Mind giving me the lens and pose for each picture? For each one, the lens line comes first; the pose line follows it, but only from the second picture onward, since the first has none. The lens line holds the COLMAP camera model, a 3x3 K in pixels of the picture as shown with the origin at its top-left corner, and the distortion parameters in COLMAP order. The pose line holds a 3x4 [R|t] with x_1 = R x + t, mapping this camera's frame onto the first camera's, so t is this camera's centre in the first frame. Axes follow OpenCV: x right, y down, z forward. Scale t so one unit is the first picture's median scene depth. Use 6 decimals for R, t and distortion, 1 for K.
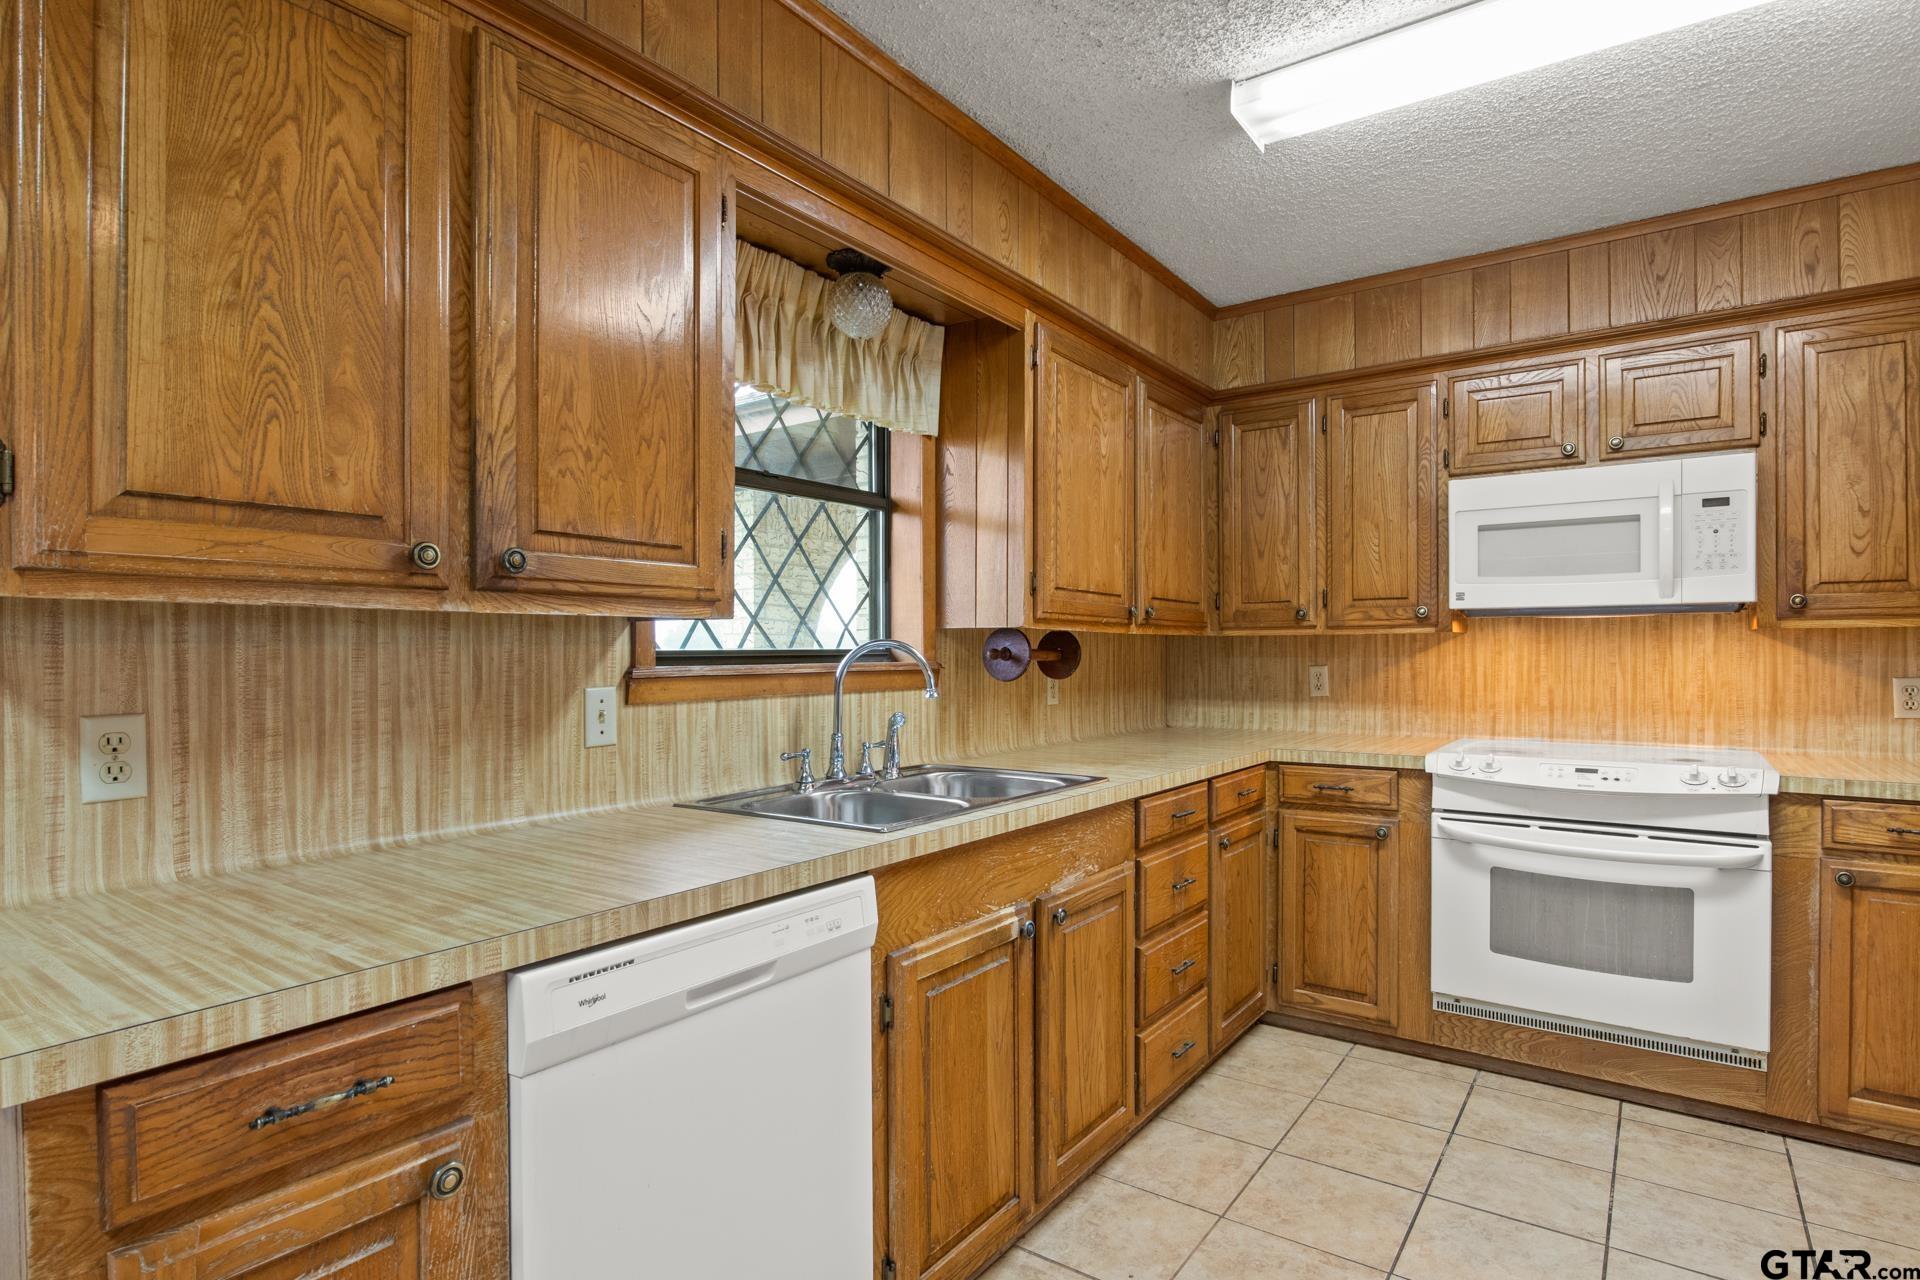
lens RADIAL K [[979.9, 0, 961.8], [0, 979.9, 656.1], [0, 0, 1]] dist [-0.007321, -0.002002]
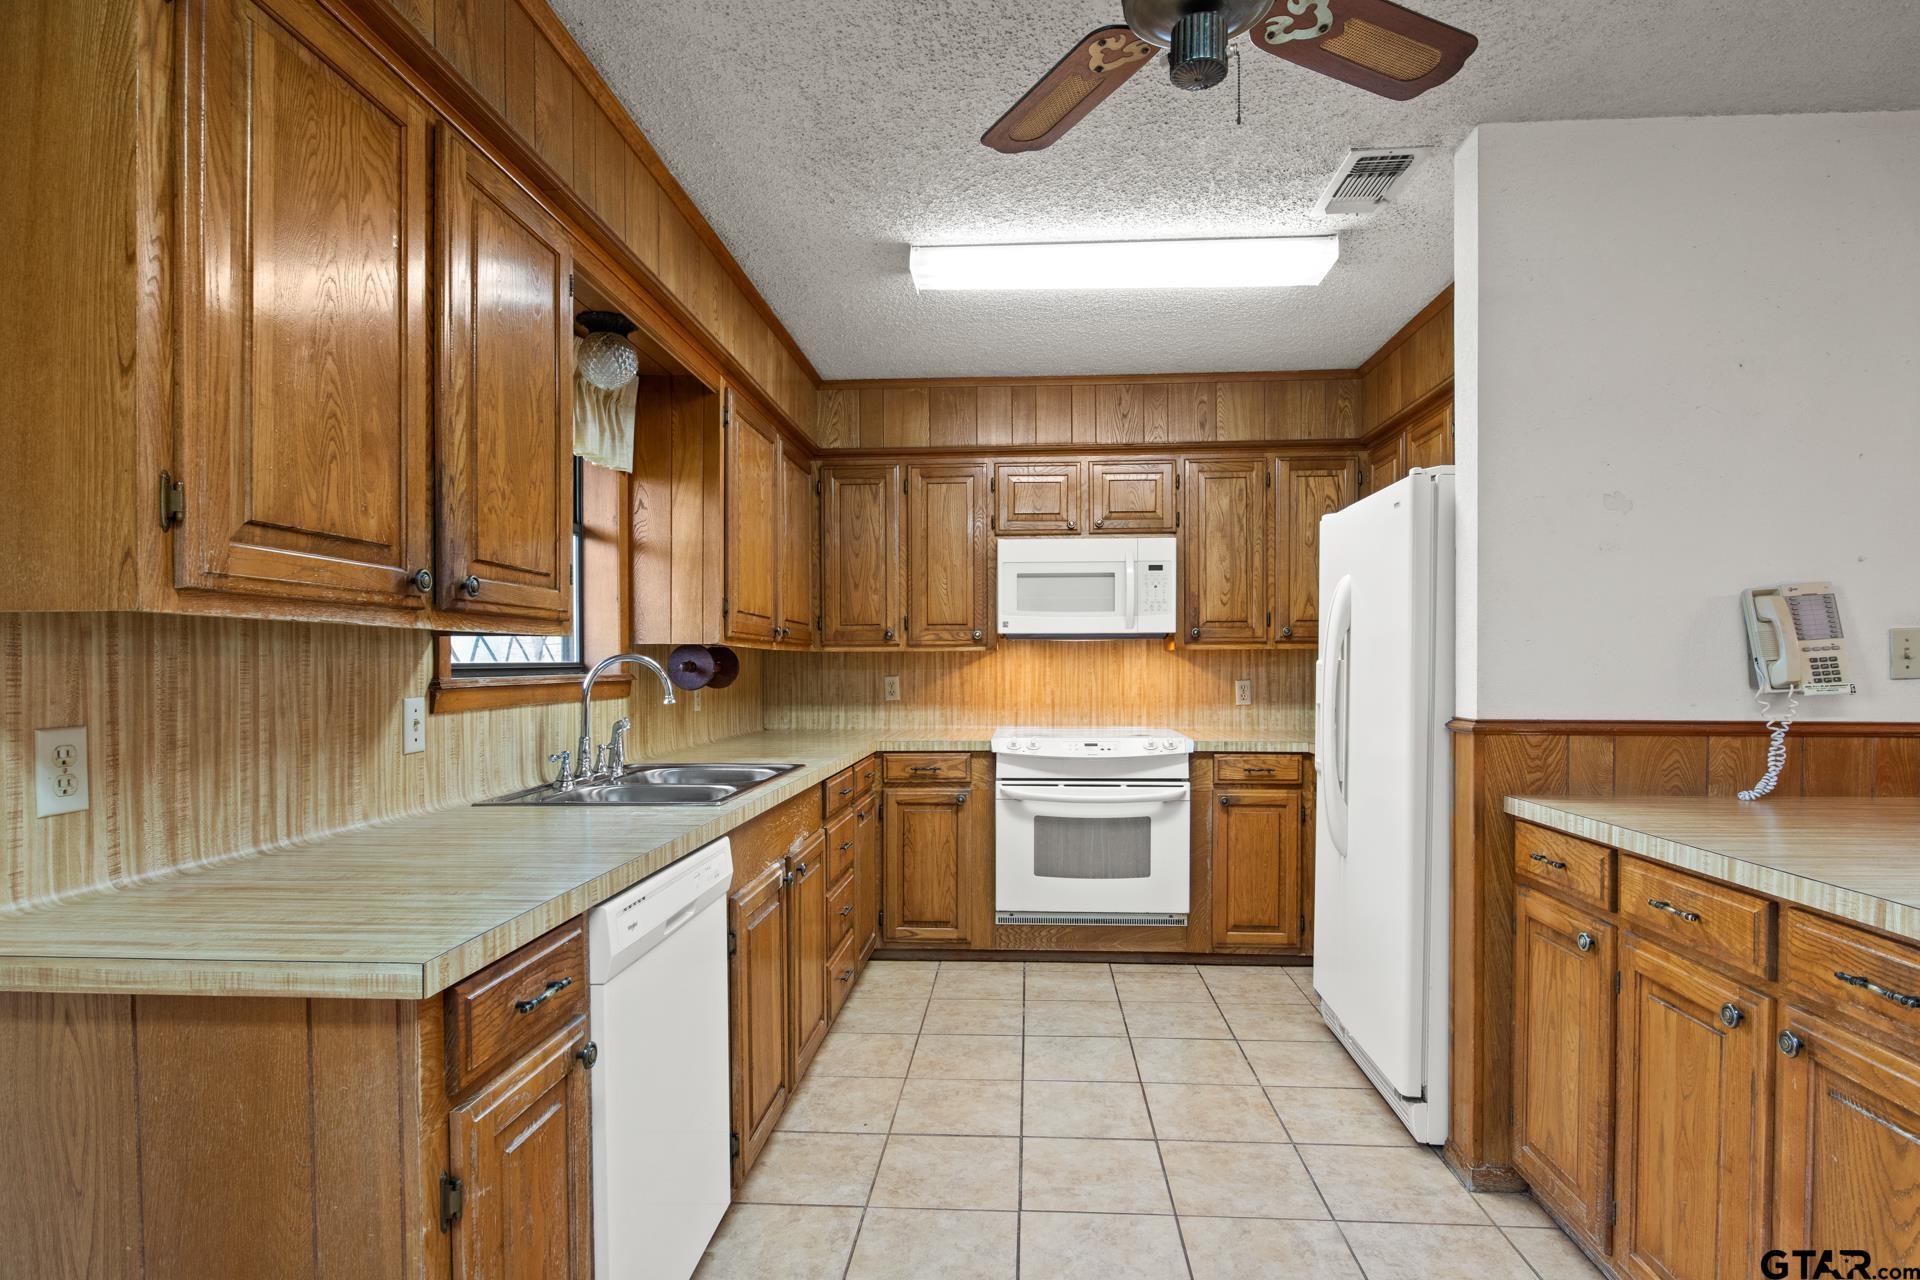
lens RADIAL K [[979.9, 0, 964.1], [0, 979.9, 679.0], [0, 0, 1]] dist [-0.007321, -0.002002]
pose [[0.849445, -0.008031, 0.527616, -0.315134], [0.003308, 0.999946, 0.009895, 0.002174], [-0.527666, -0.006660, 0.849426, -0.165875]]
